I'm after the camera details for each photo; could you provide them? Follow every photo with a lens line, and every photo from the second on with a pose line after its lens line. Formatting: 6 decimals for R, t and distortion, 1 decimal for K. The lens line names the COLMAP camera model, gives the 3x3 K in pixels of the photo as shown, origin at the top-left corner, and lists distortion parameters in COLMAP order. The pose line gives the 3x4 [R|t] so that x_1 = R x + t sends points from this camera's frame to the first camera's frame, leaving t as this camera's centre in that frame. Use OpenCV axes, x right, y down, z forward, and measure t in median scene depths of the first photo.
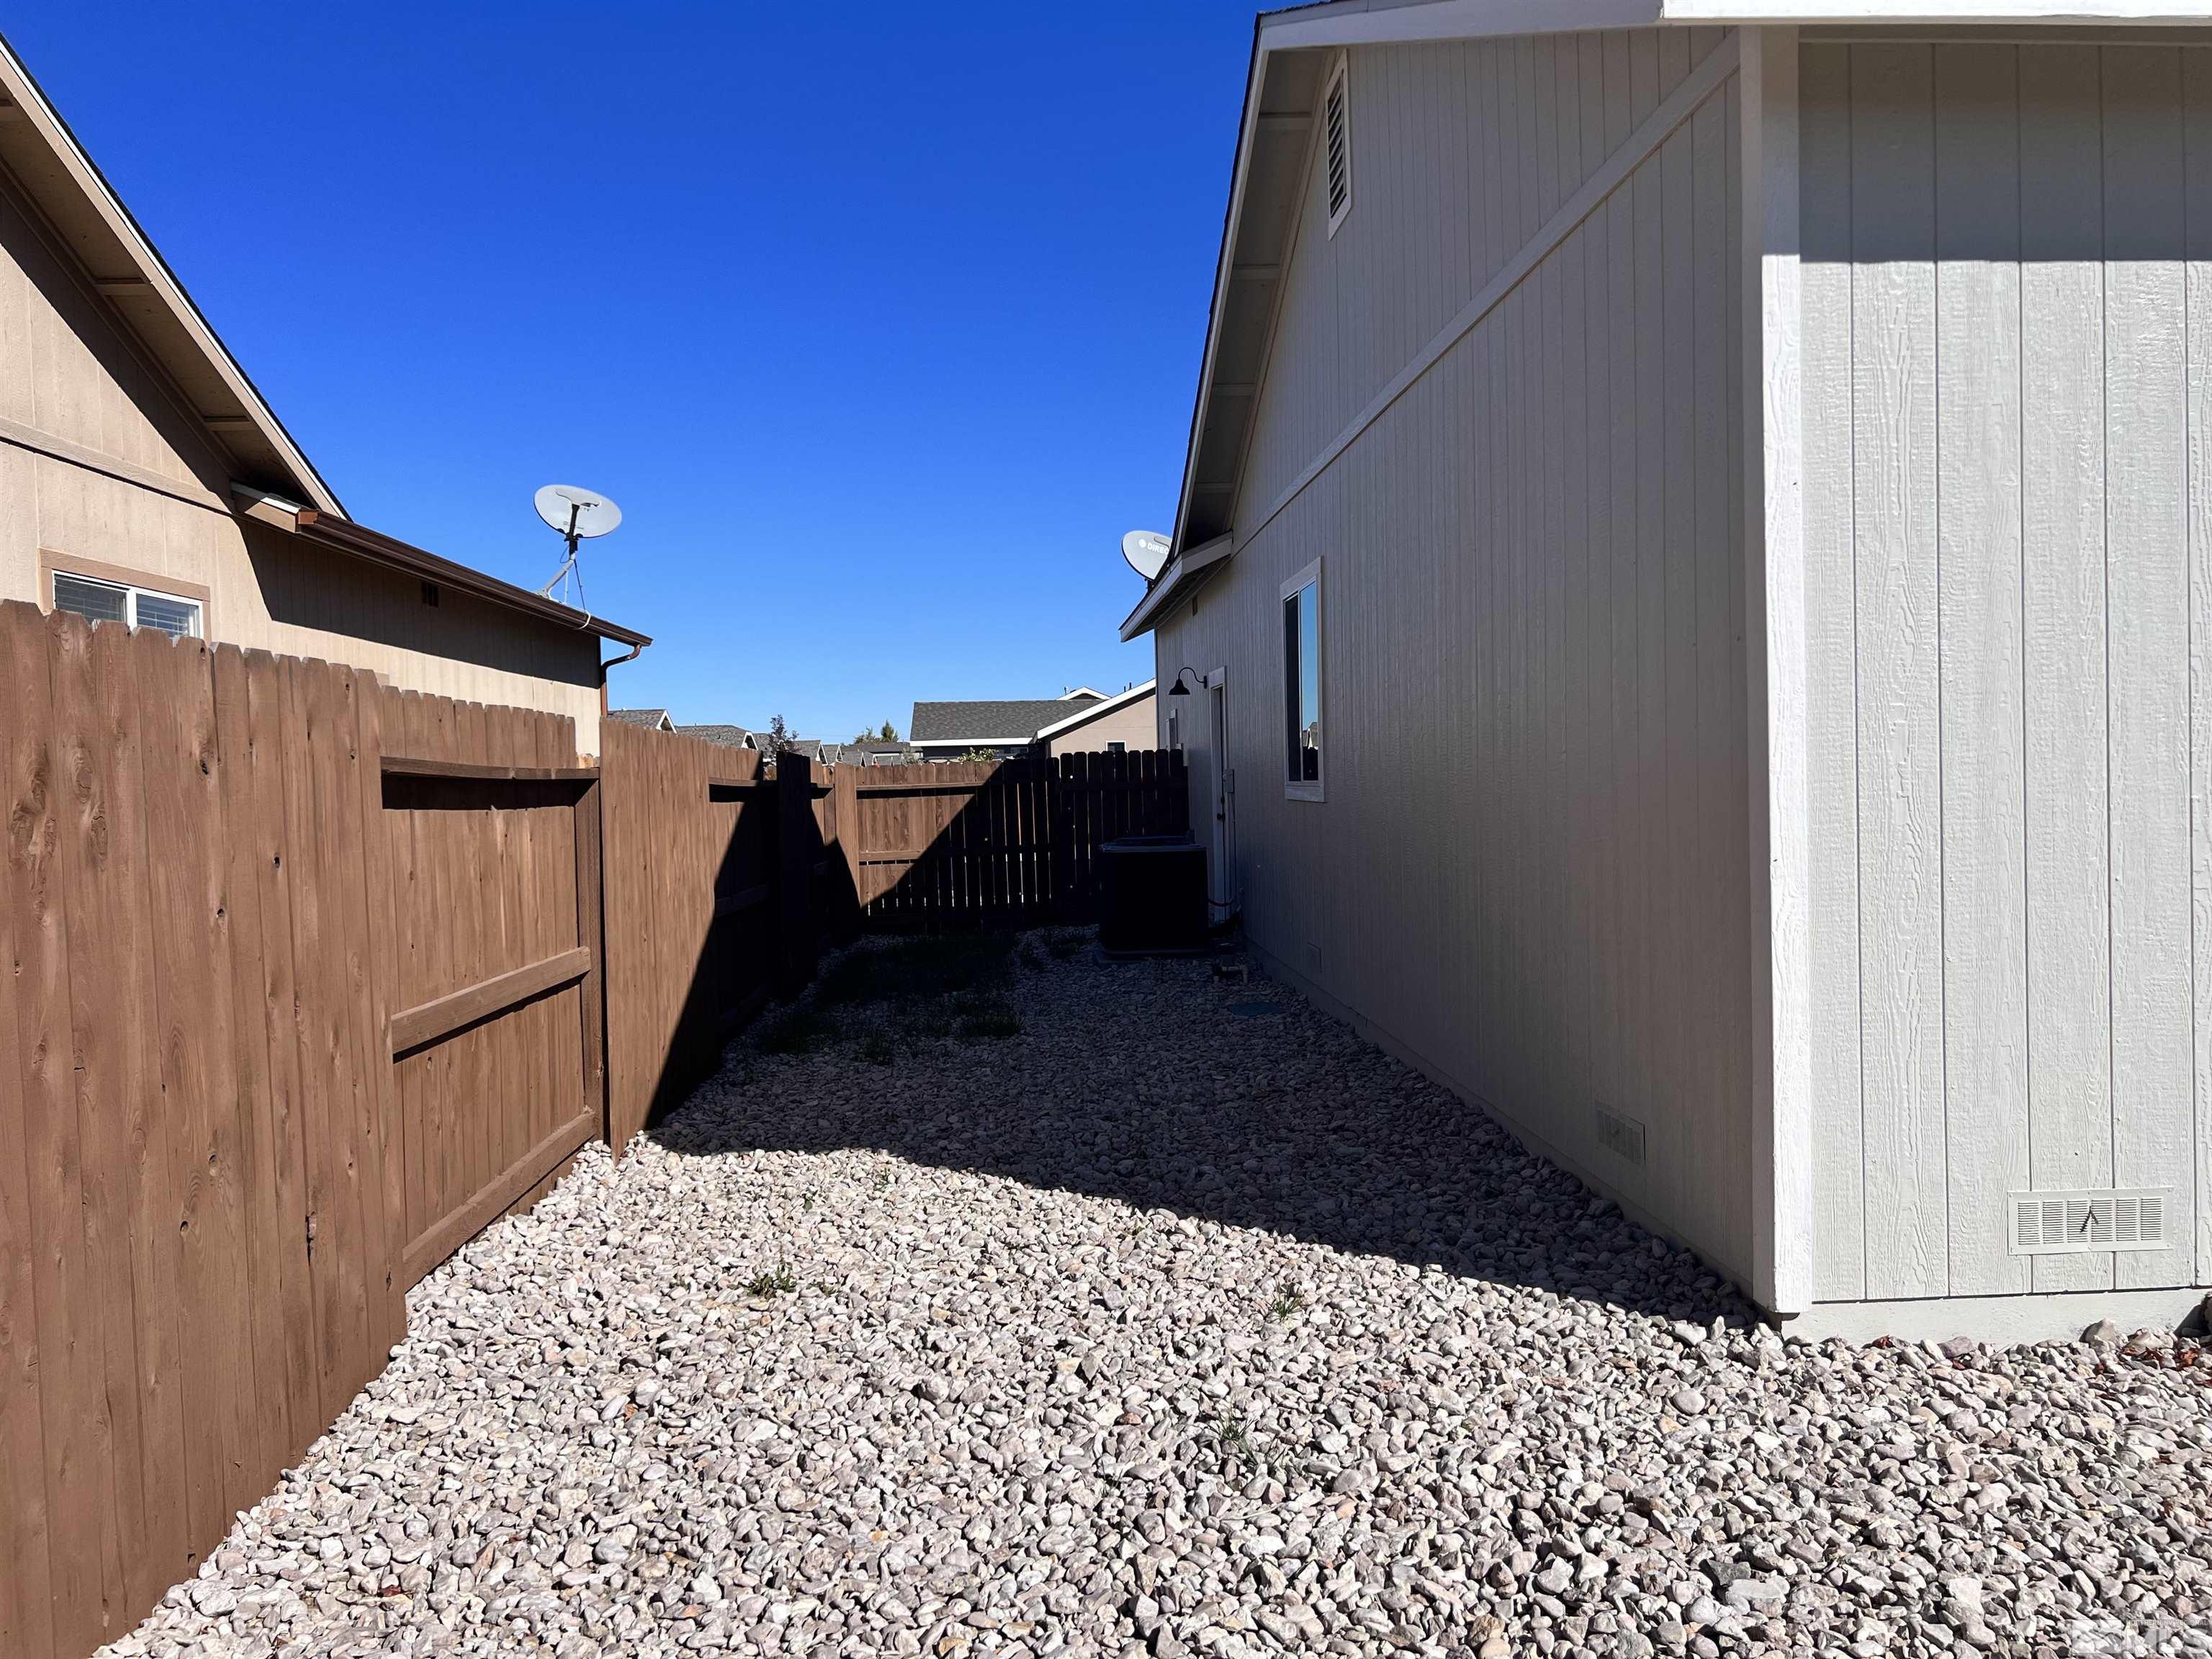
lens RADIAL K [[1716.8, 0, 1116.1], [0, 1716.8, 820.2], [0, 0, 1]] dist [0.016347, -0.007085]
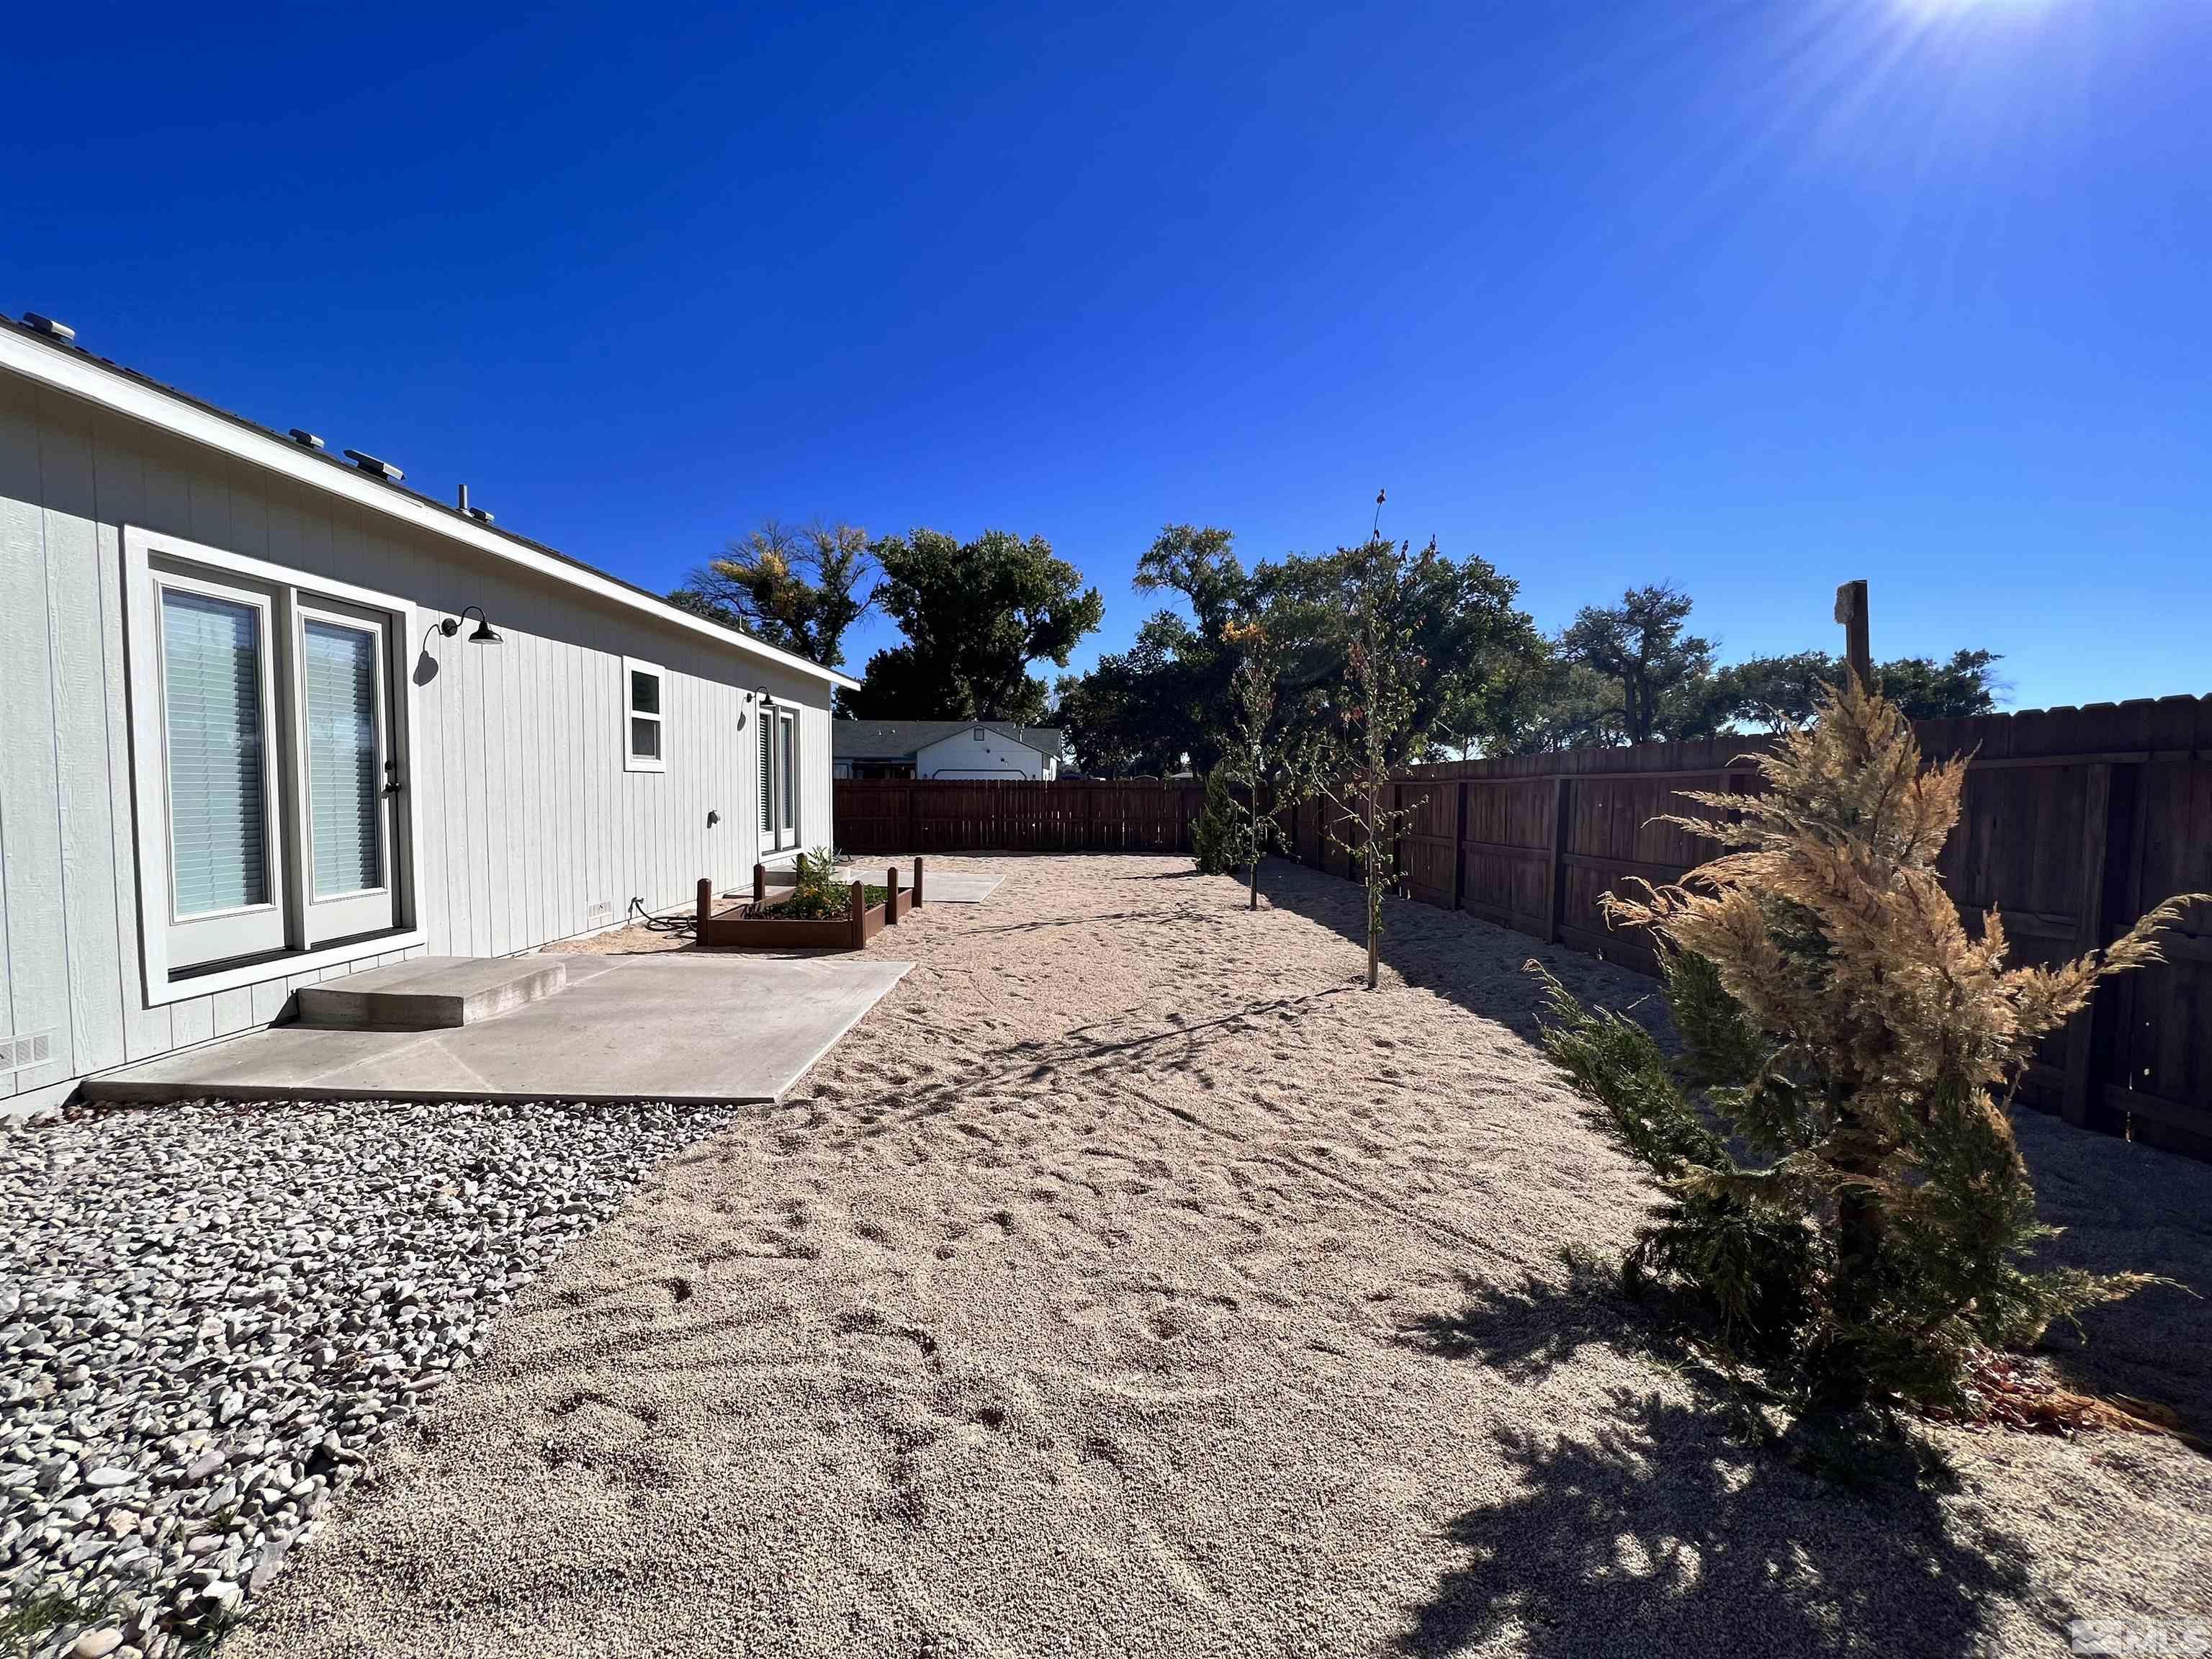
lens RADIAL K [[885.9, 0, 1103.6], [0, 885.9, 830.6], [0, 0, 1]] dist [-0.001487, 0.000100]
pose [[0.075916, -0.024728, 0.996808, -0.217890], [0.019468, 0.999539, 0.023313, 0.009959], [-0.996924, 0.017636, 0.076362, -0.157203]]
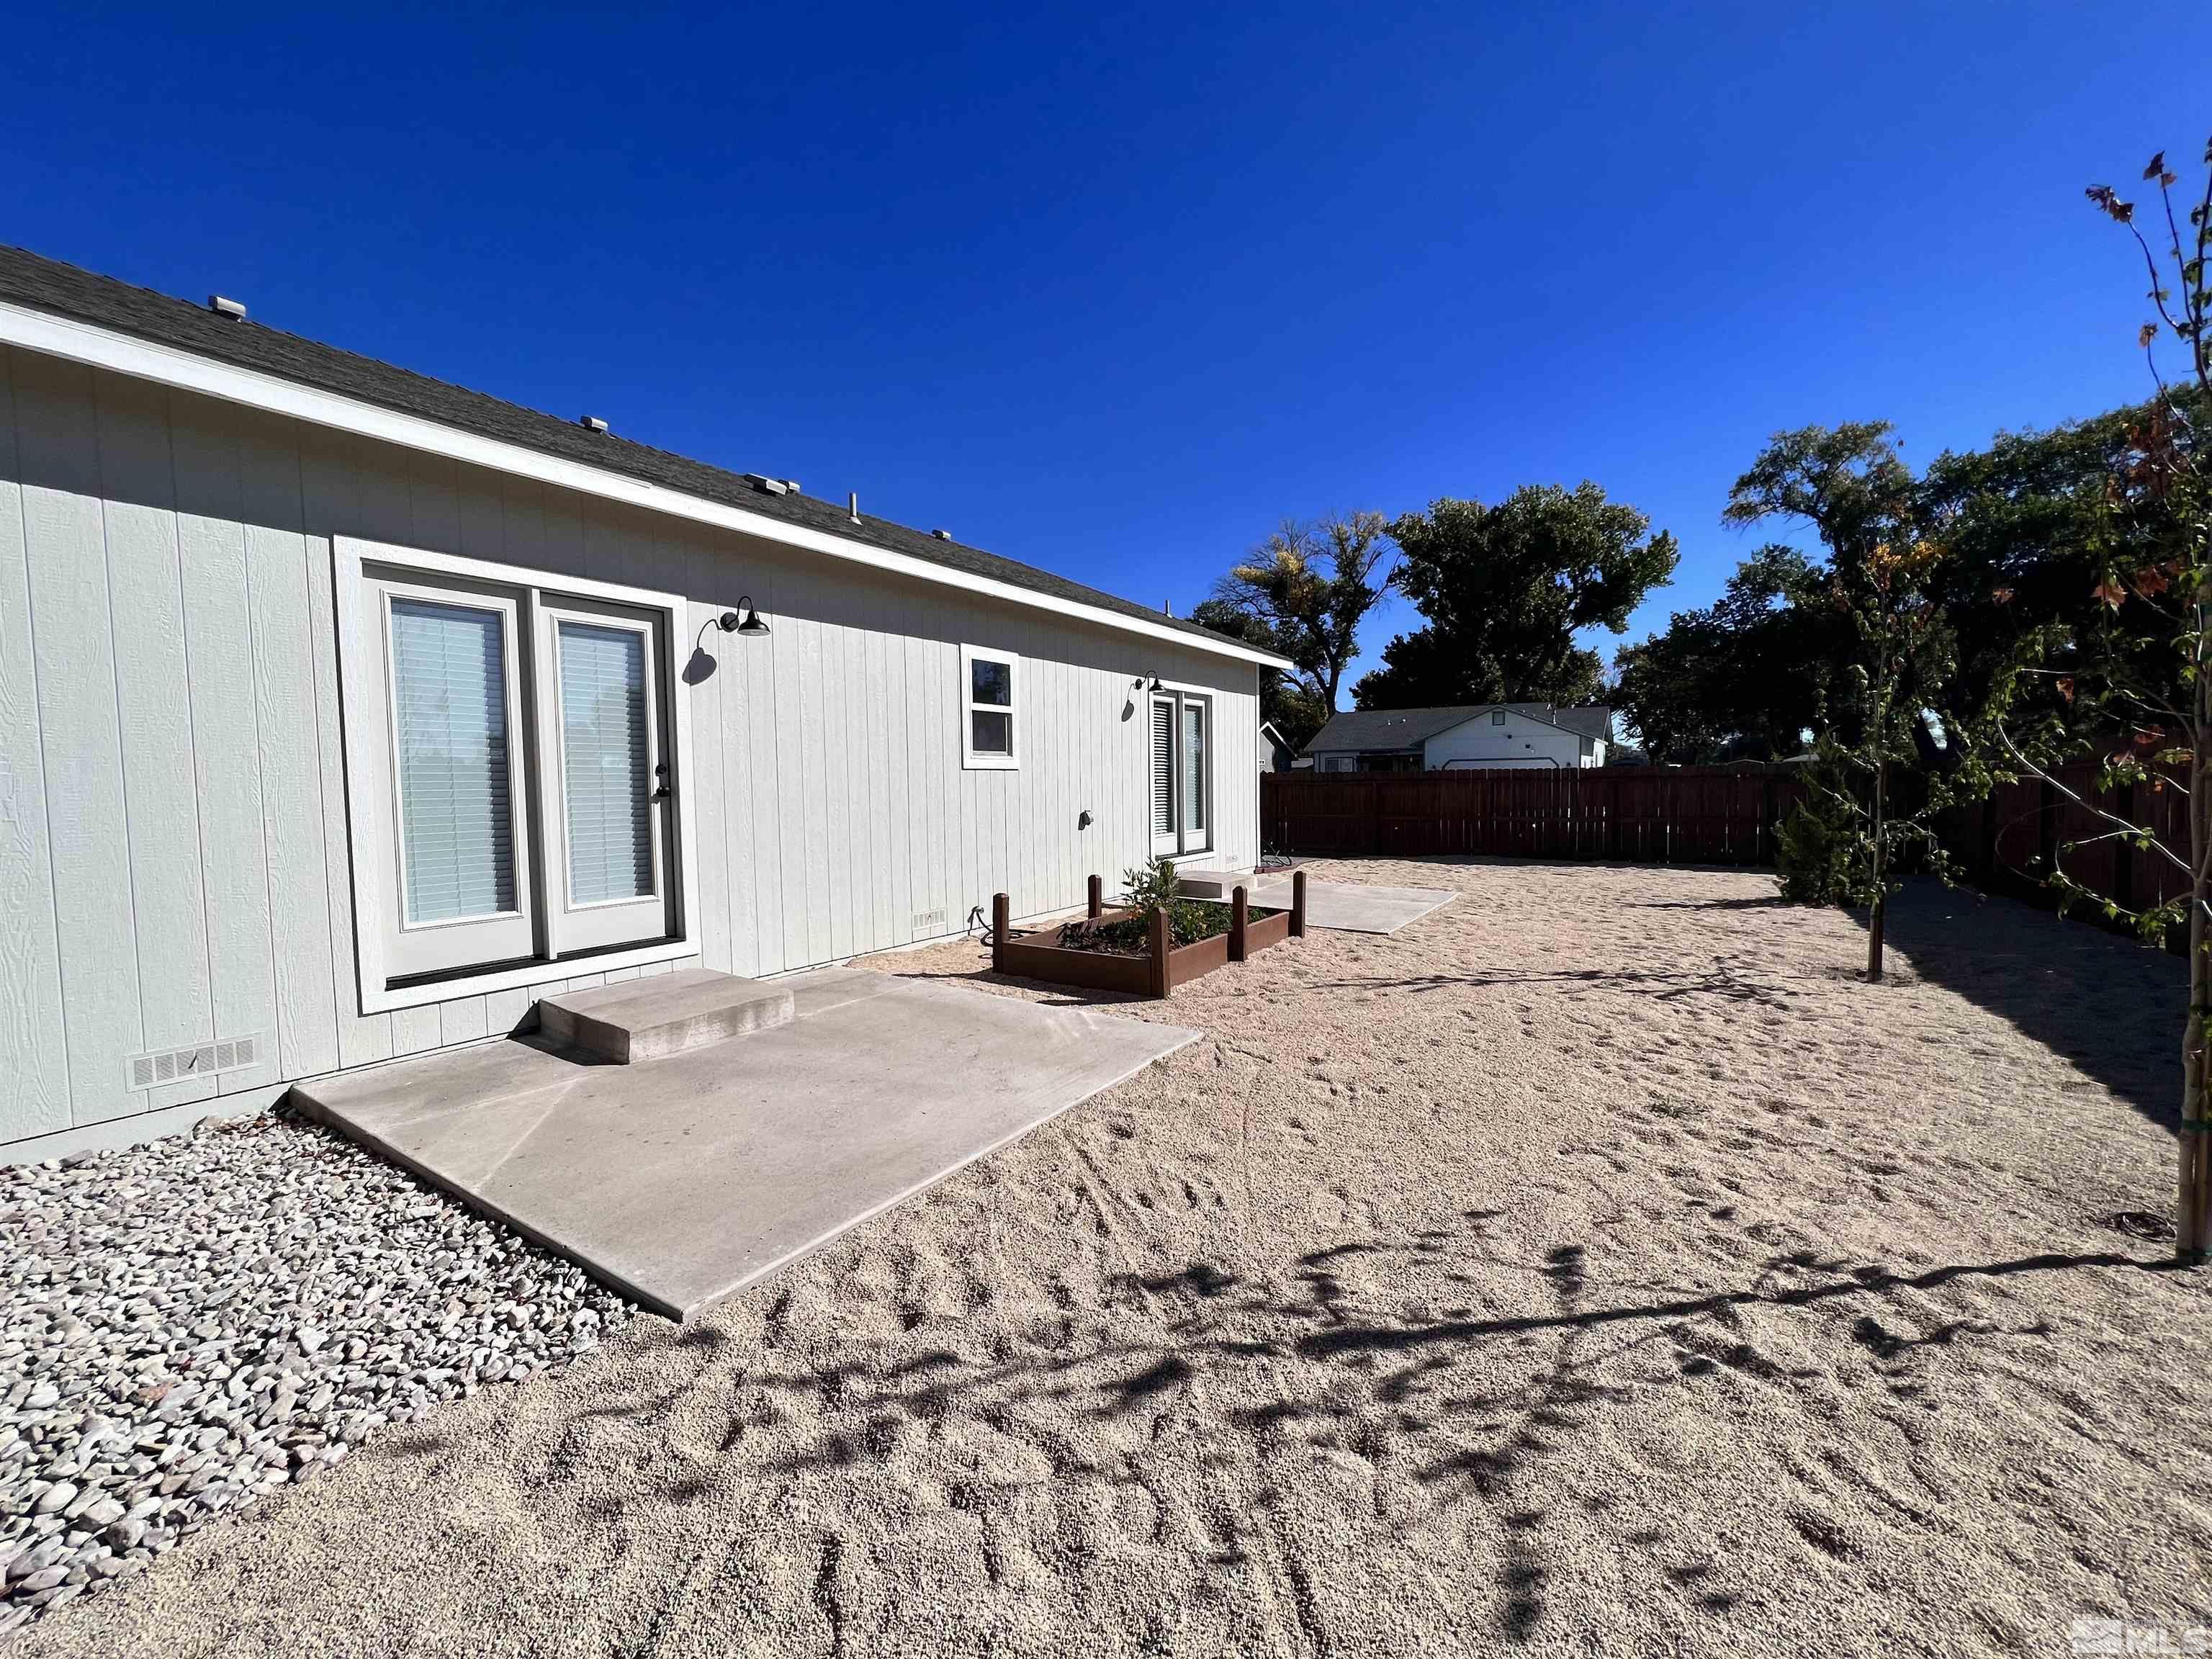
lens RADIAL K [[885.9, 0, 1101.2], [0, 885.9, 830.2], [0, 0, 1]] dist [-0.001487, 0.000100]
pose [[0.613030, -0.026342, 0.789621, 0.434829], [0.020200, 0.999640, 0.017666, 0.000734], [-0.789802, 0.005121, 0.613341, -0.285155]]
